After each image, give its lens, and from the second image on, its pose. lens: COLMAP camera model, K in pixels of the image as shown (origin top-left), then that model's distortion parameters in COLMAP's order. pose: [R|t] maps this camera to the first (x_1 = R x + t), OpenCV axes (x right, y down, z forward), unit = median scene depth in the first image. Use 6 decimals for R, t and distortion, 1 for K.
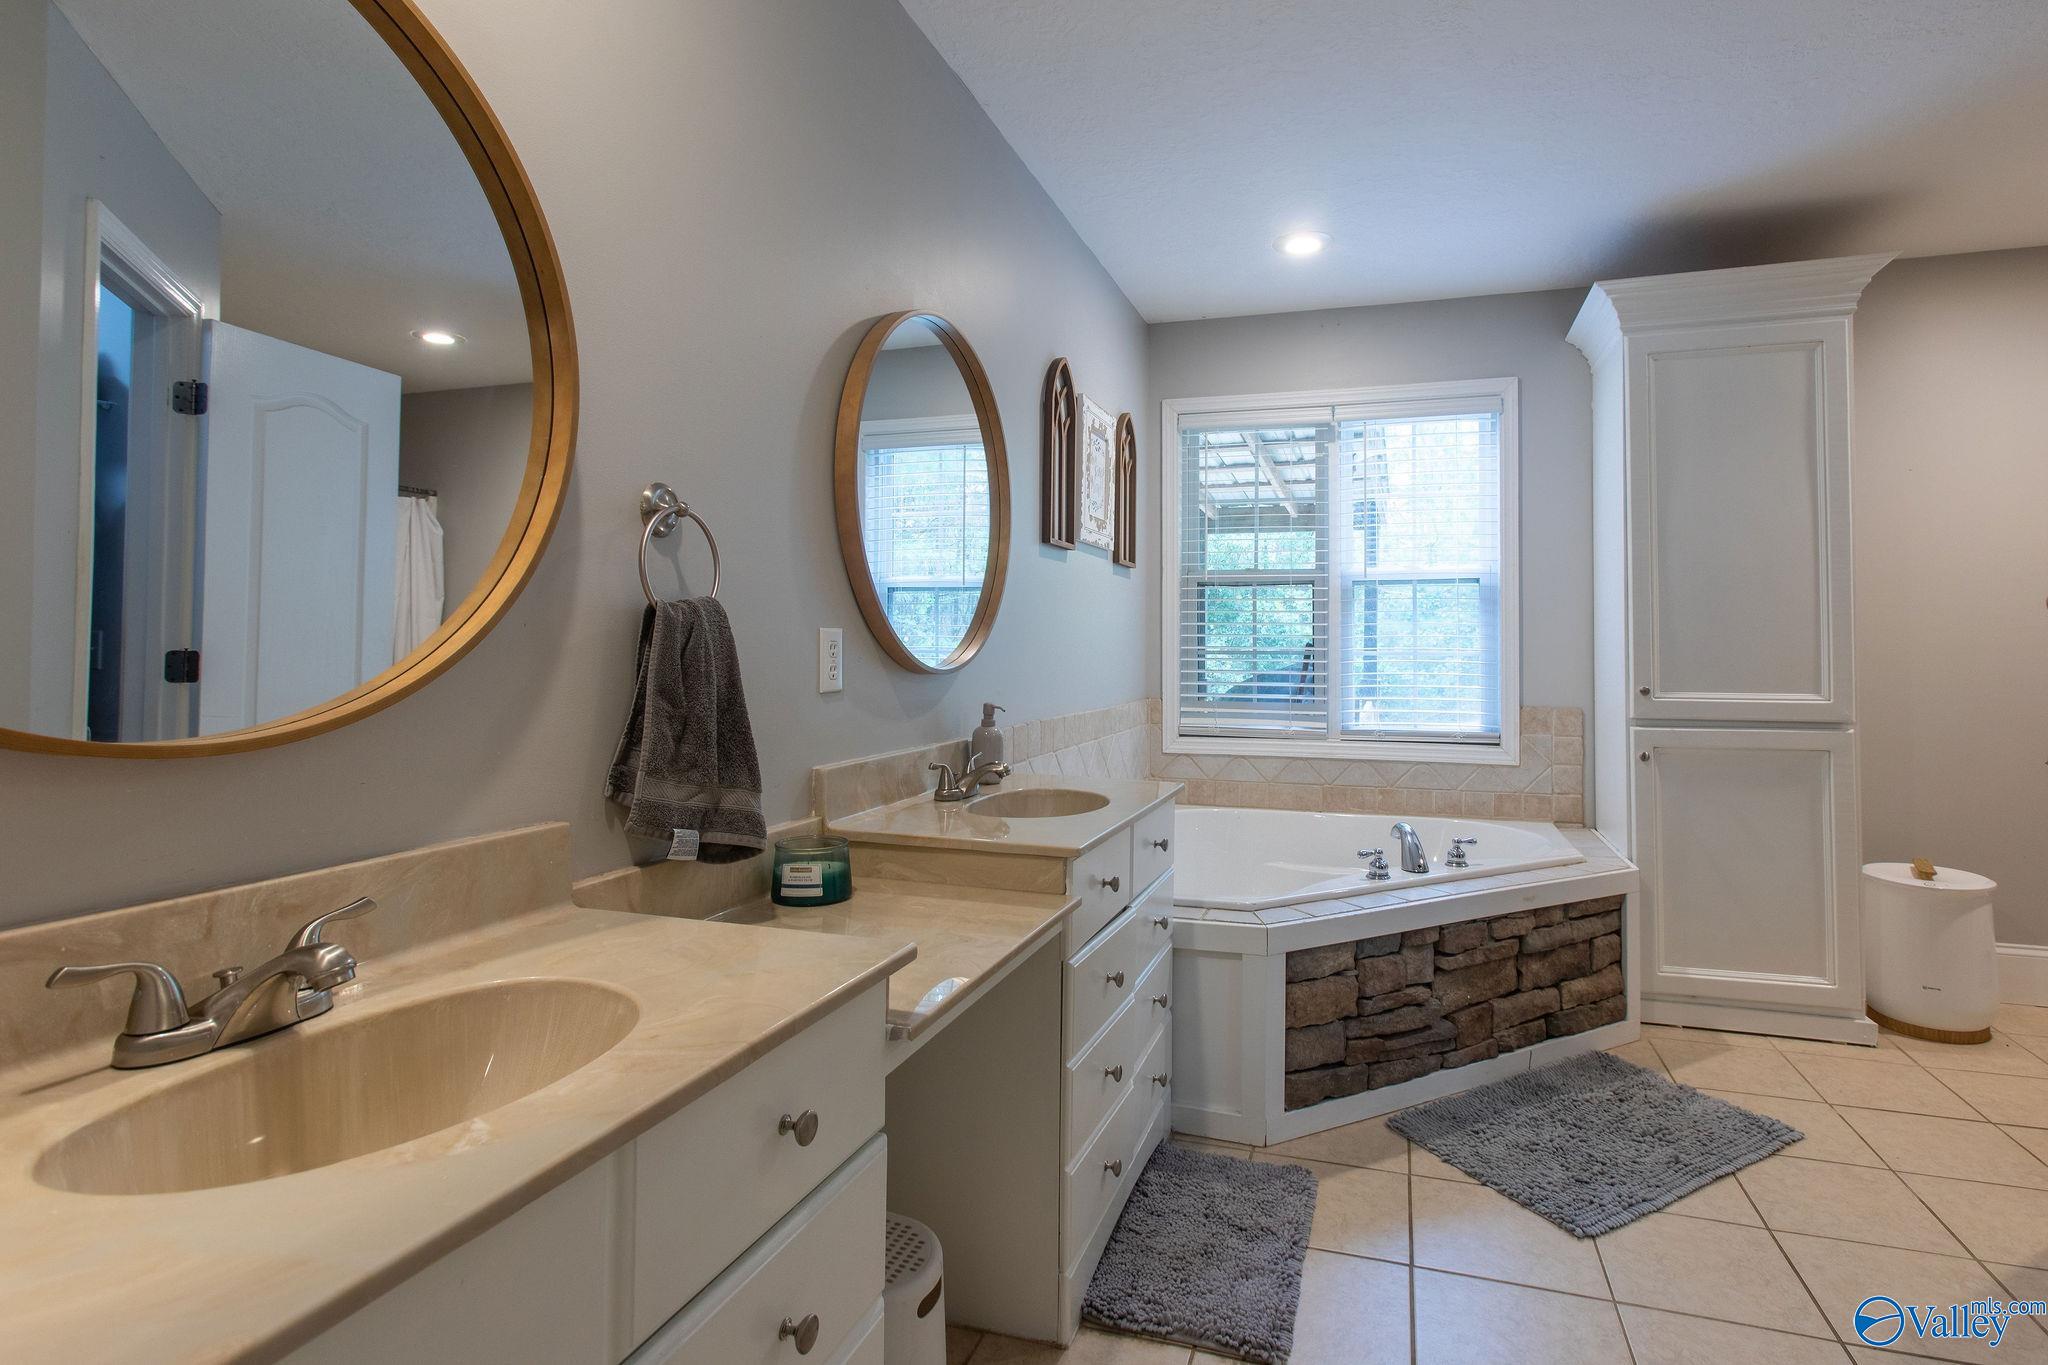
lens RADIAL K [[1018.1, 0, 1046.6], [0, 1018.1, 628.0], [0, 0, 1]] dist [-0.020092, 0.015075]
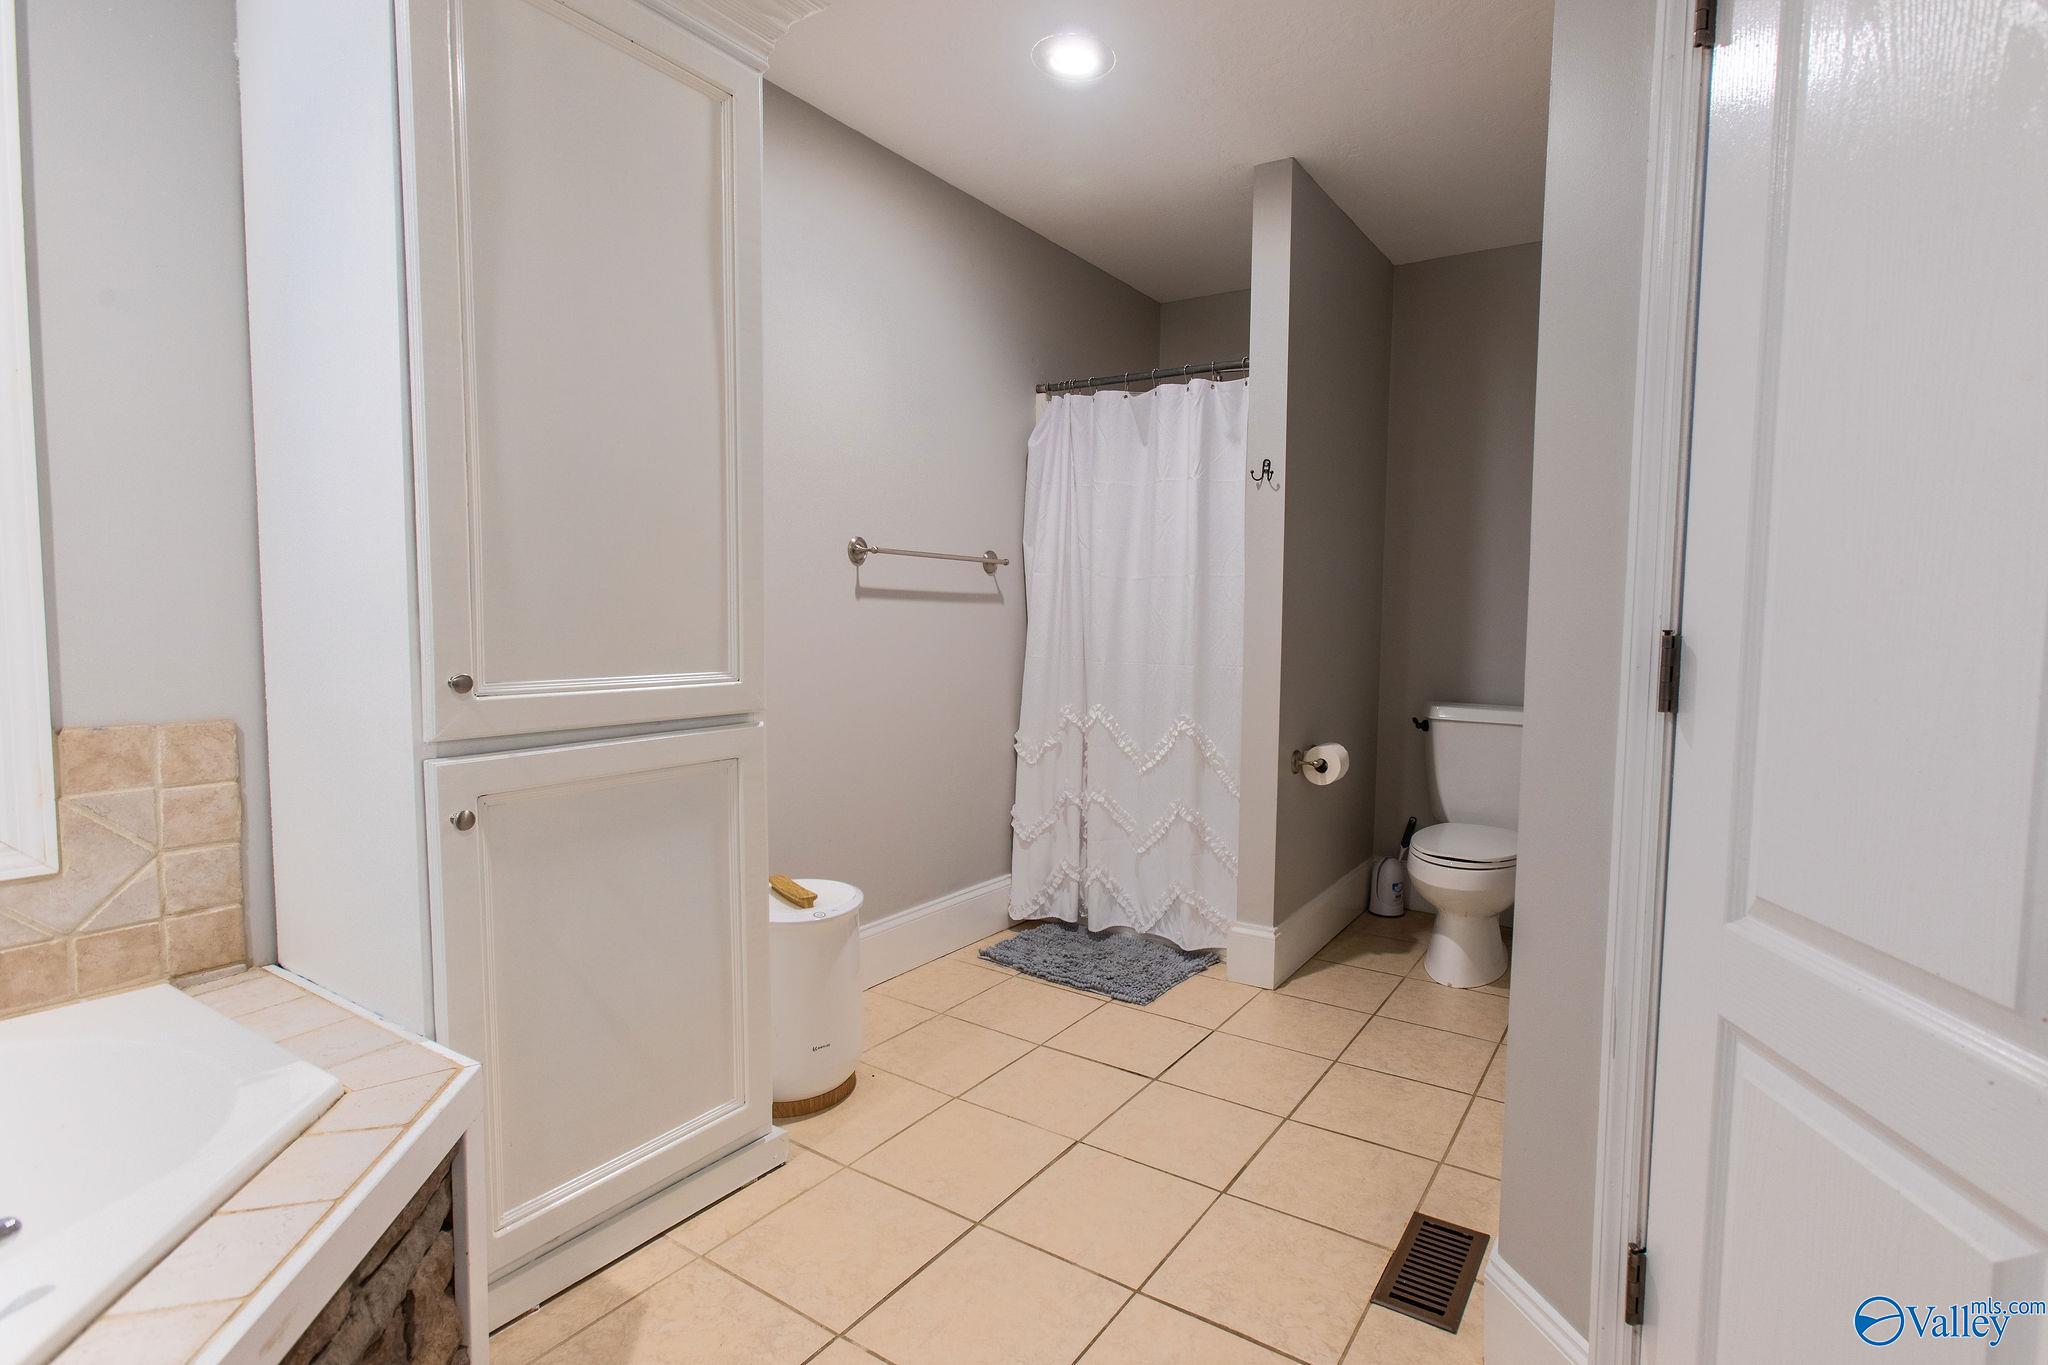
lens RADIAL K [[942.7, 0, 1089.4], [0, 942.7, 679.8], [0, 0, 1]] dist [-0.000028, 0.001127]
pose [[0.203986, -0.065833, 0.976758, 0.217881], [-0.035520, 0.996582, 0.074588, 0.017299], [-0.978329, -0.049909, 0.200950, 0.617926]]
